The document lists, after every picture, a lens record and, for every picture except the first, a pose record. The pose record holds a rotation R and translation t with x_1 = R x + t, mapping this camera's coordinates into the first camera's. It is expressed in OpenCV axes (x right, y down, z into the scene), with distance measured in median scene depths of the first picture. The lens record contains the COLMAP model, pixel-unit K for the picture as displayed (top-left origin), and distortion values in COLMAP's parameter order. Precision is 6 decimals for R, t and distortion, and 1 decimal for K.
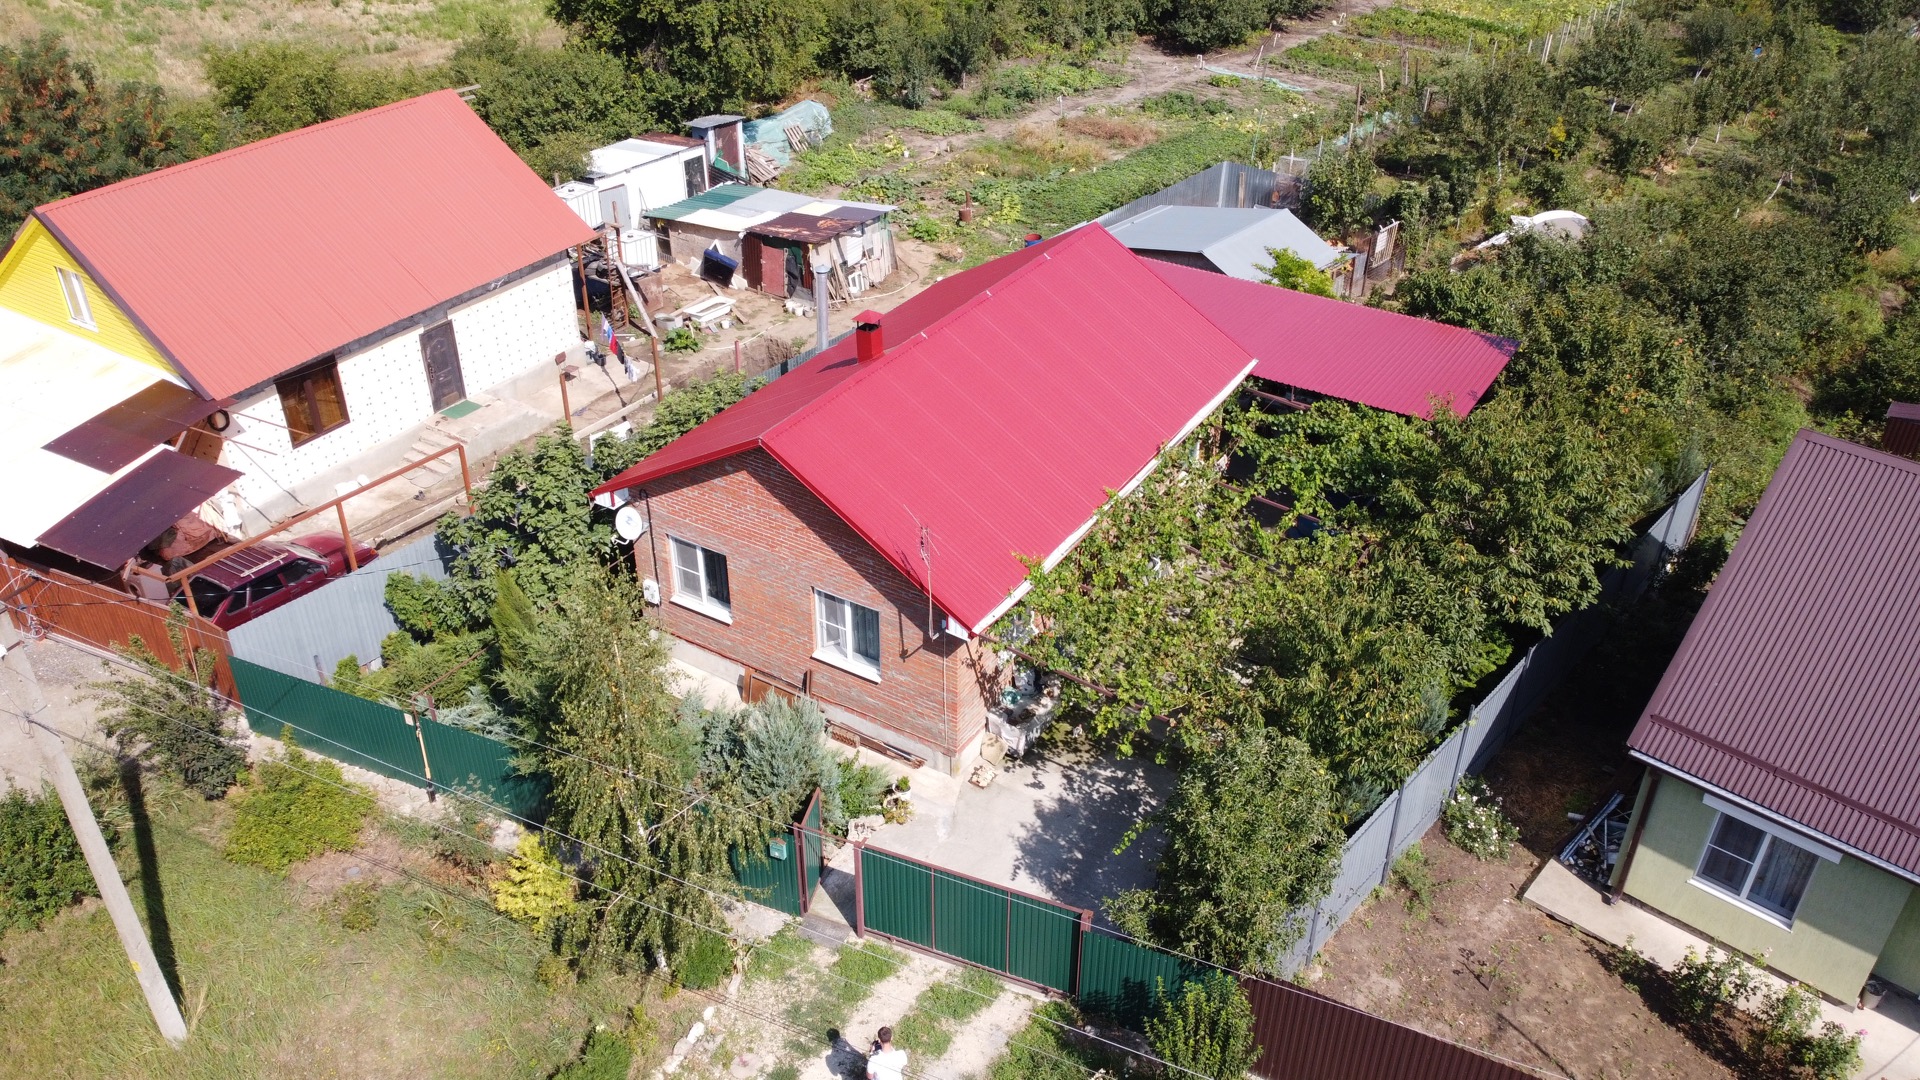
lens RADIAL K [[1442.8, 0, 960.0], [0, 1442.8, 540.0], [0, 0, 1]] dist [-0.000383, -0.002173]
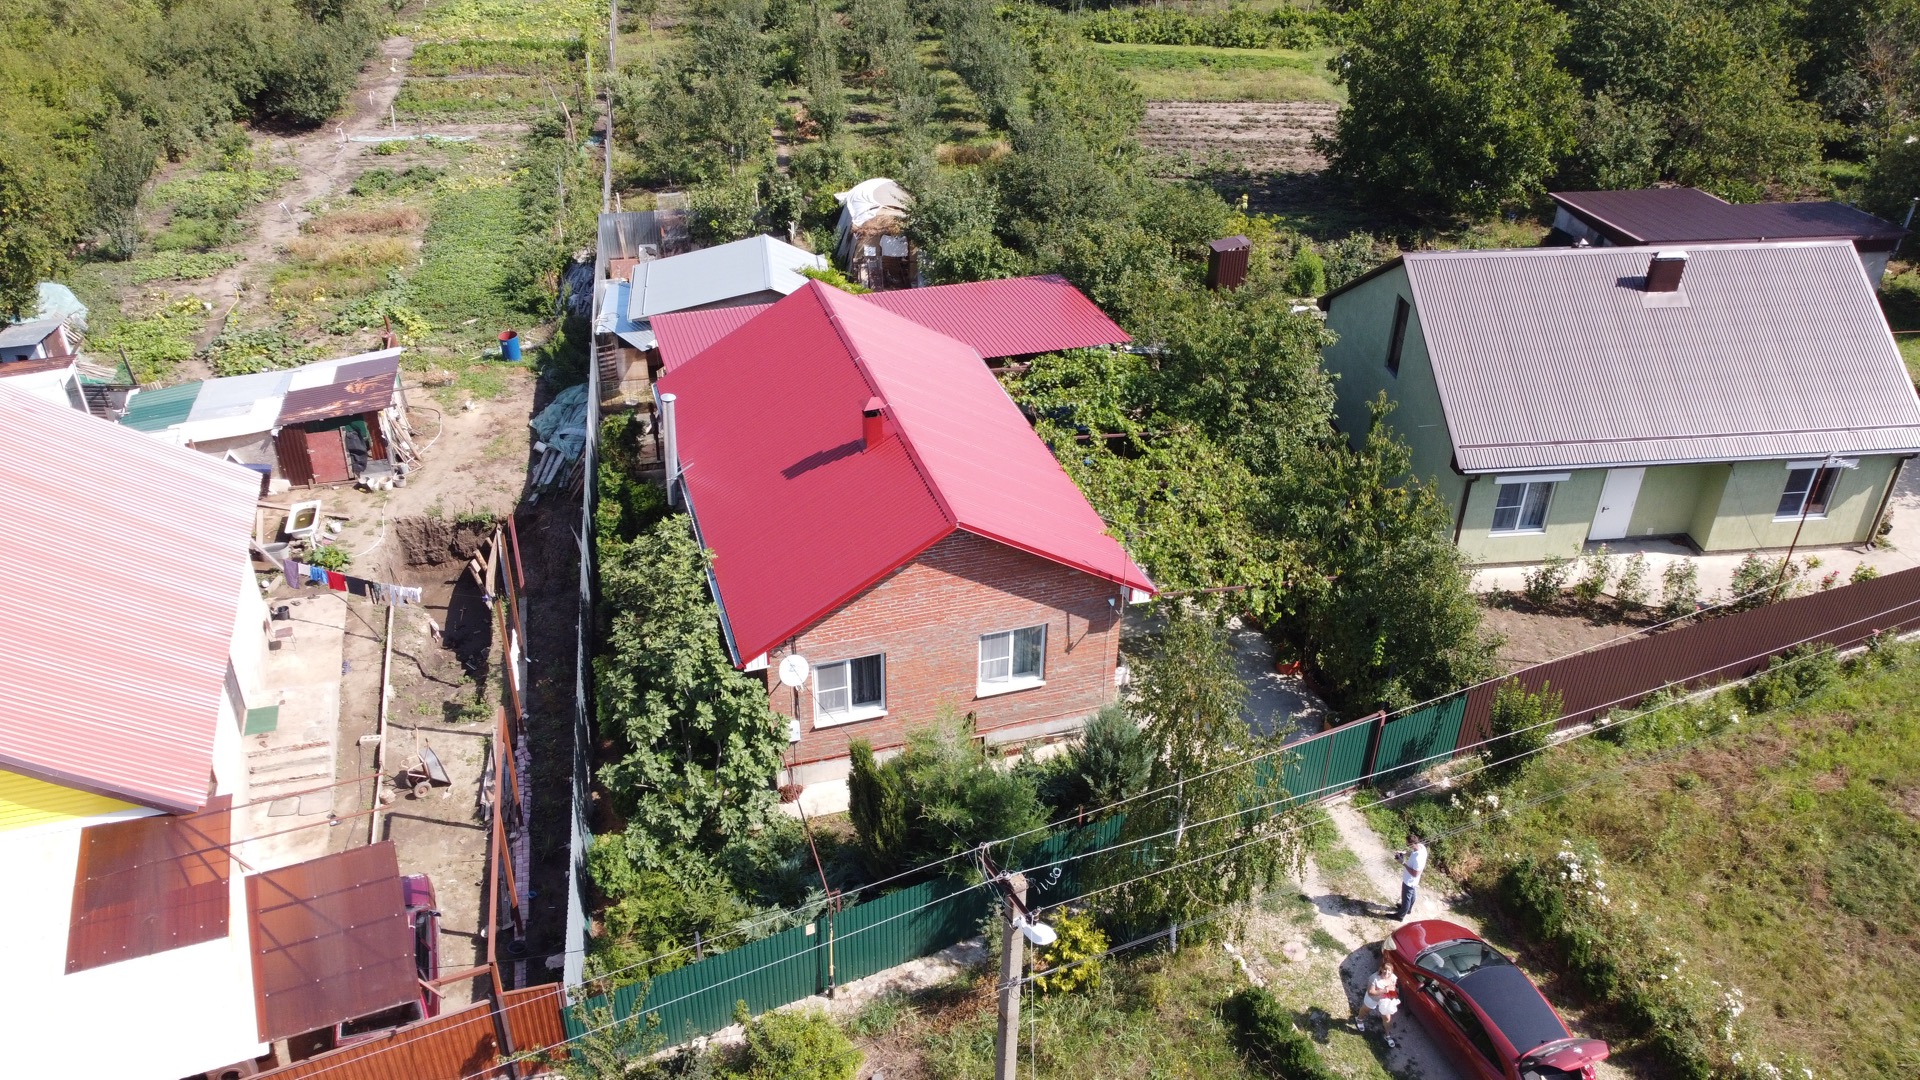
lens RADIAL K [[1442.8, 0, 960.0], [0, 1442.8, 540.0], [0, 0, 1]] dist [-0.000383, -0.002173]
pose [[0.658325, -0.403618, 0.635375, -0.645574], [0.398762, 0.902917, 0.160407, -0.179120], [-0.638434, 0.147764, 0.755360, 0.121481]]
